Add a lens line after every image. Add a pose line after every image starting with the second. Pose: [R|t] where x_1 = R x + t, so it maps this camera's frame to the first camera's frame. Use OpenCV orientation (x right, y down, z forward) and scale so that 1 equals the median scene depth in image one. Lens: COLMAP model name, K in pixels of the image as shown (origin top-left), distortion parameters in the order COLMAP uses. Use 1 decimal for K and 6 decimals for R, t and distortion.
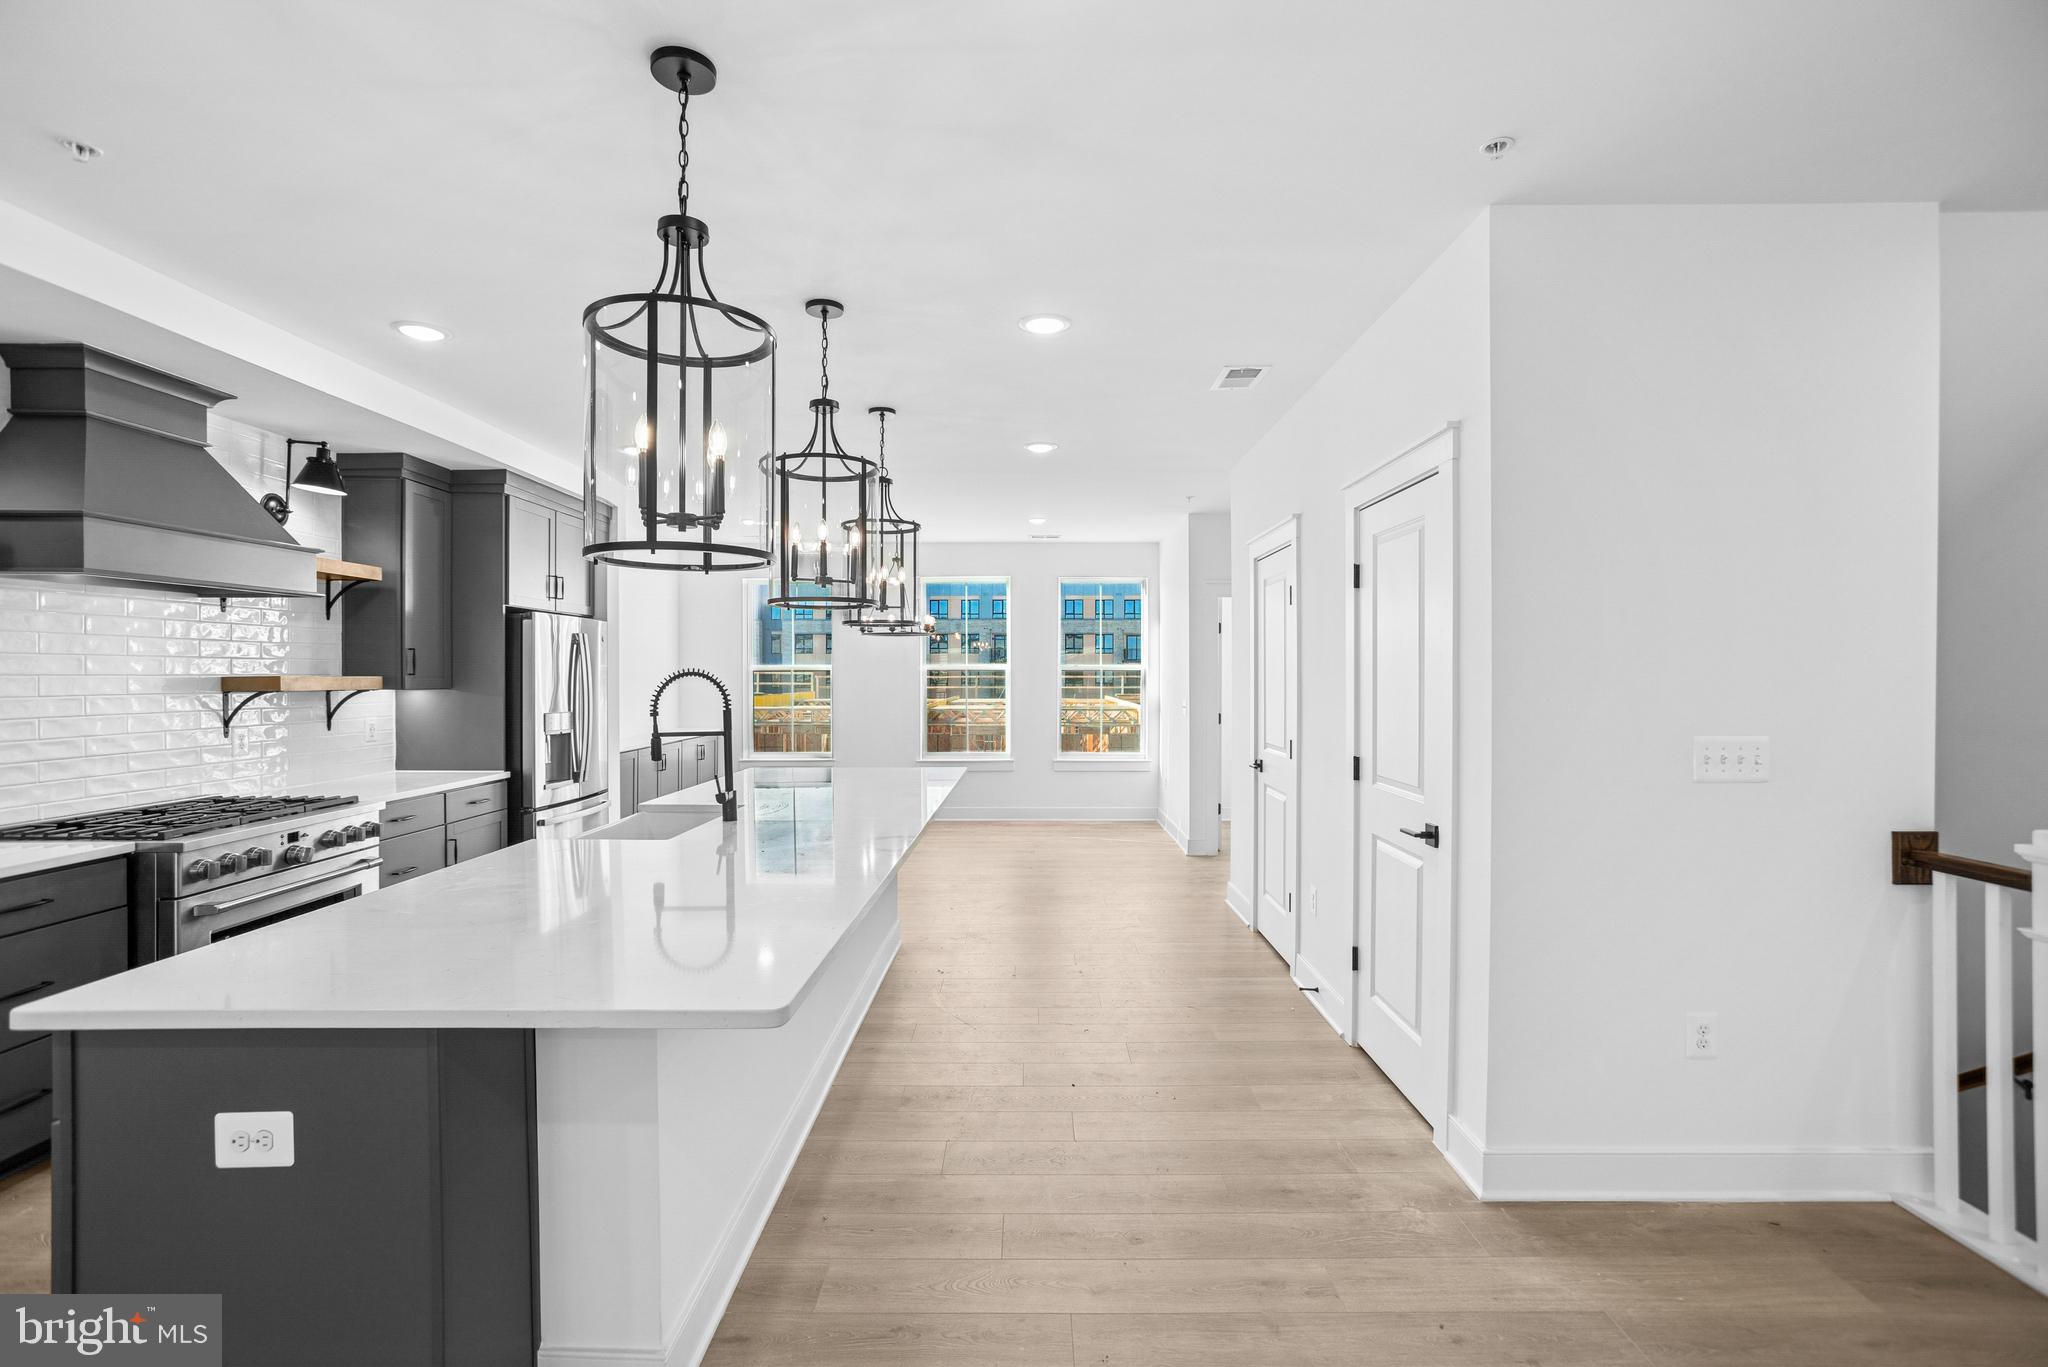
lens RADIAL K [[909.9, 0, 1021.2], [0, 909.9, 683.3], [0, 0, 1]] dist [-0.027013, 0.010559]
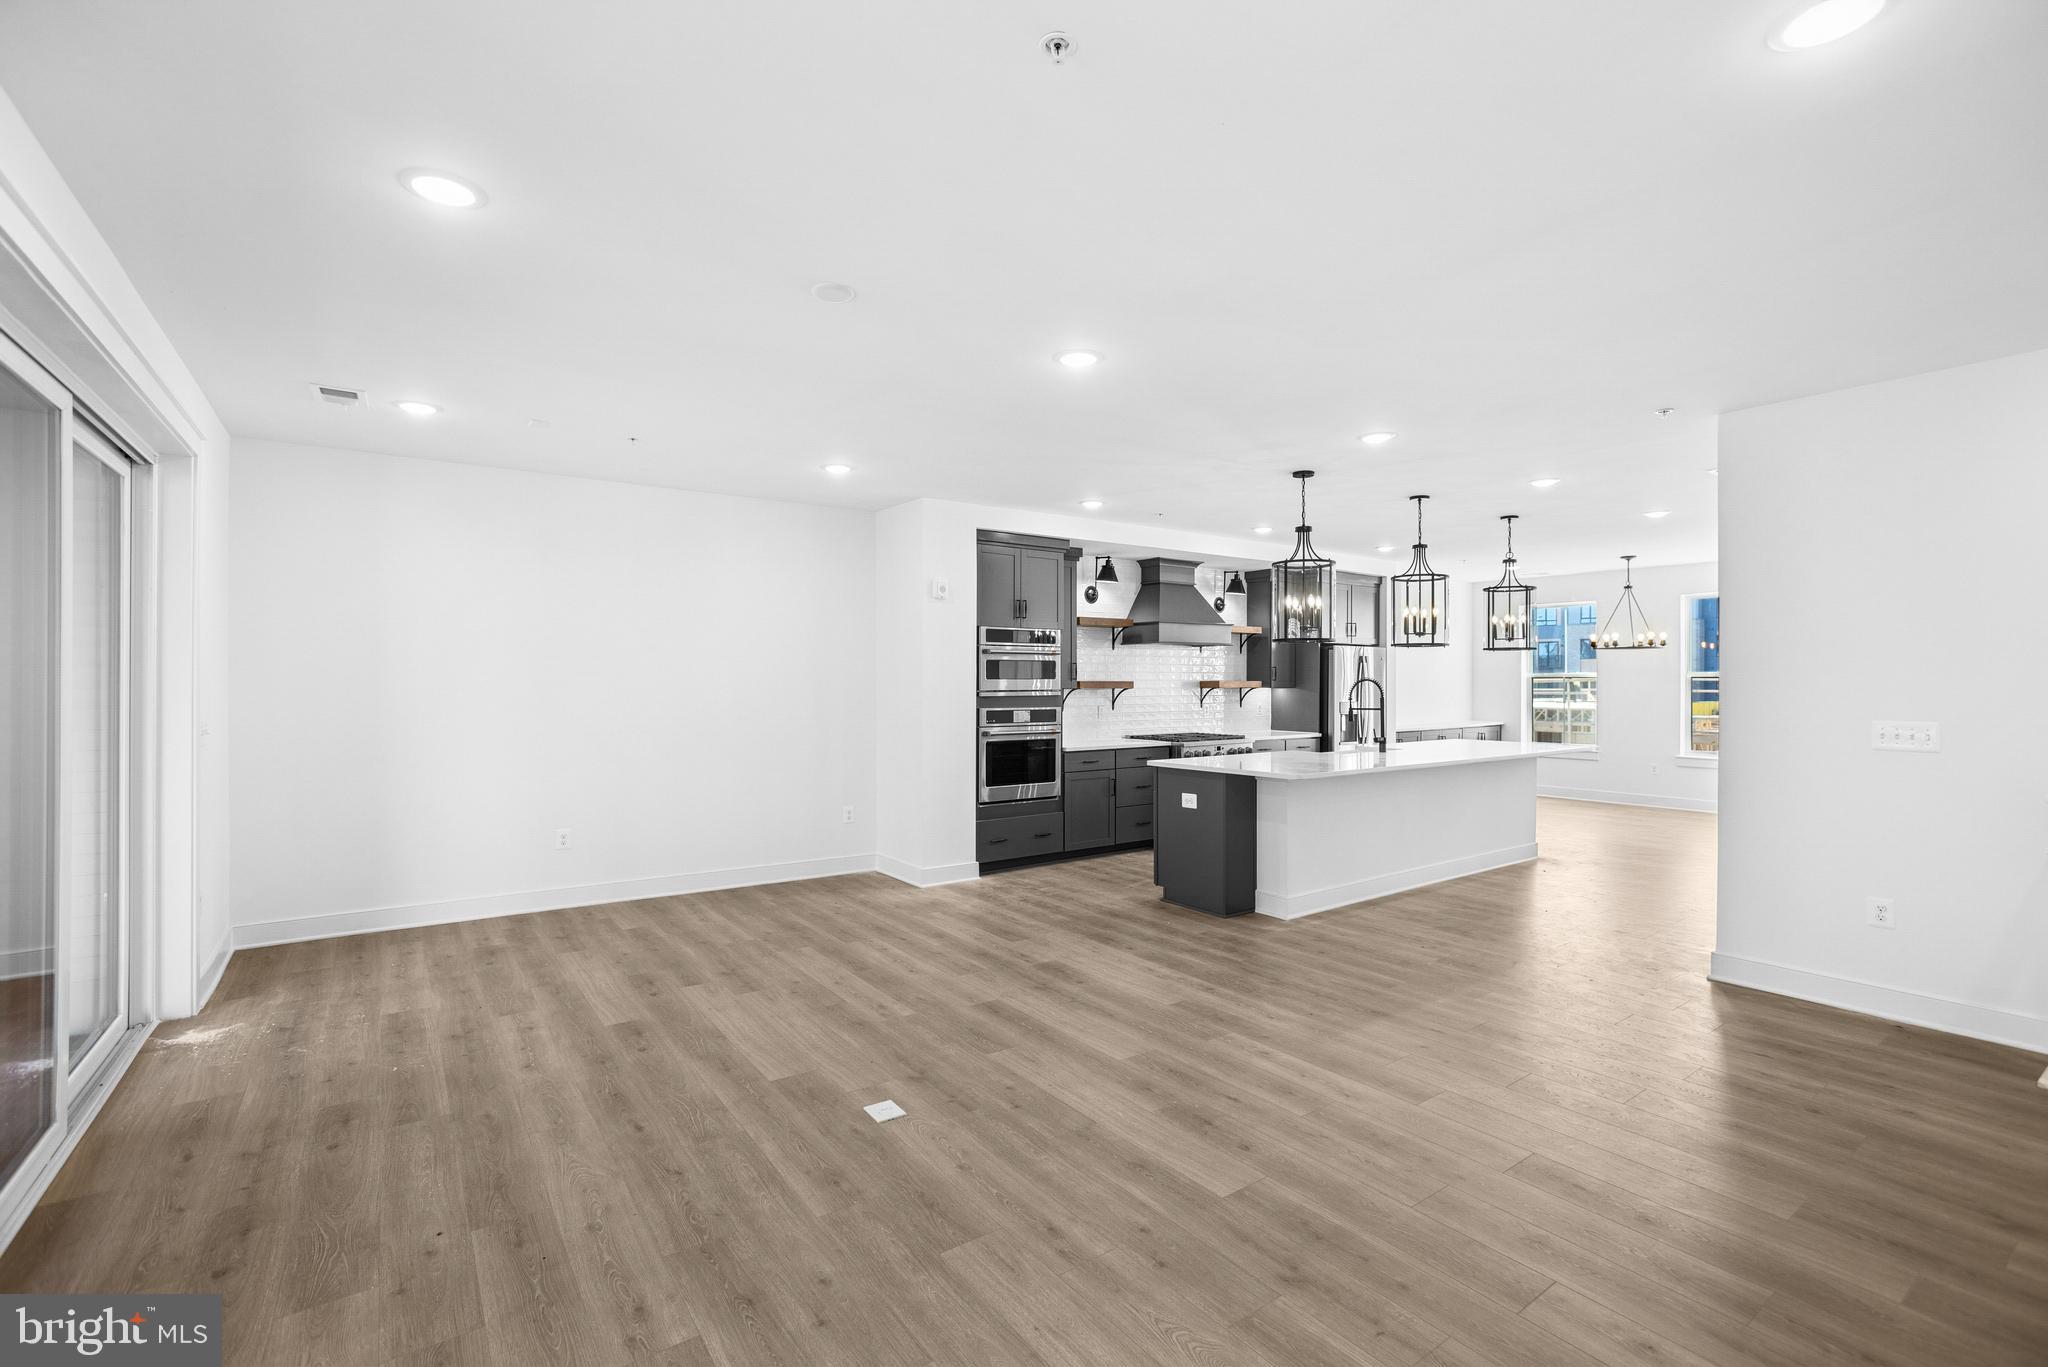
lens RADIAL K [[909.9, 0, 1042.9], [0, 909.9, 681.3], [0, 0, 1]] dist [-0.027013, 0.010559]
pose [[0.598594, 0.002162, -0.801049, 0.661536], [-0.009139, 0.999950, -0.004131, 0.005860], [0.801000, 0.009794, 0.598584, -0.645965]]
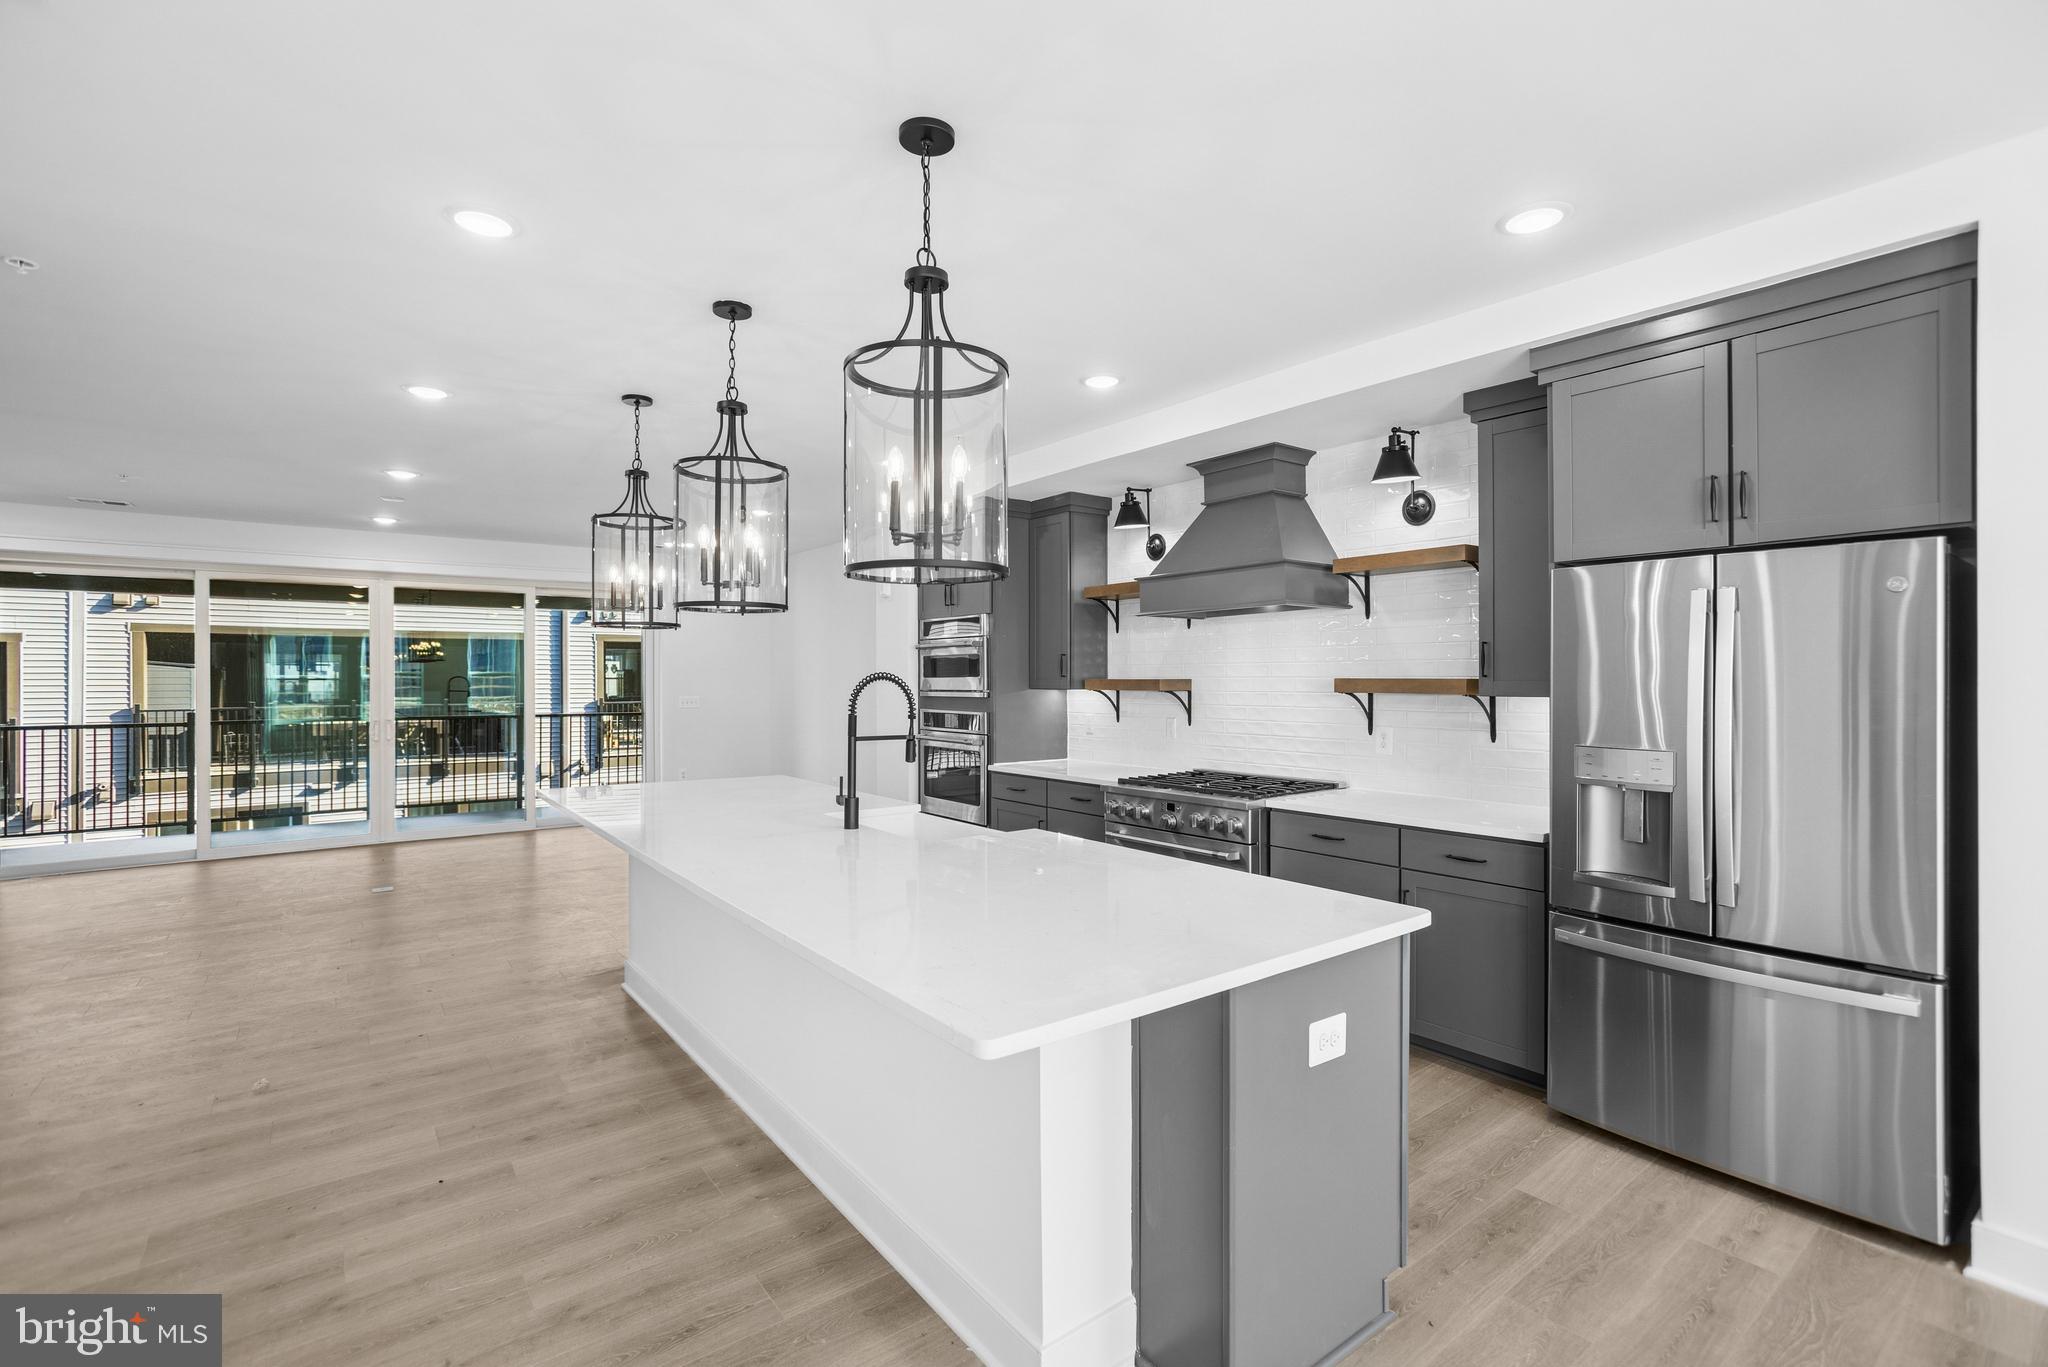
lens RADIAL K [[921.5, 0, 1029.0], [0, 921.5, 677.9], [0, 0, 1]] dist [-0.009625, 0.003994]
pose [[-0.789914, 0.007238, -0.613175, 0.107585], [0.002602, 0.999961, 0.008452, -0.015973], [0.613213, 0.005081, -0.789902, 1.477344]]
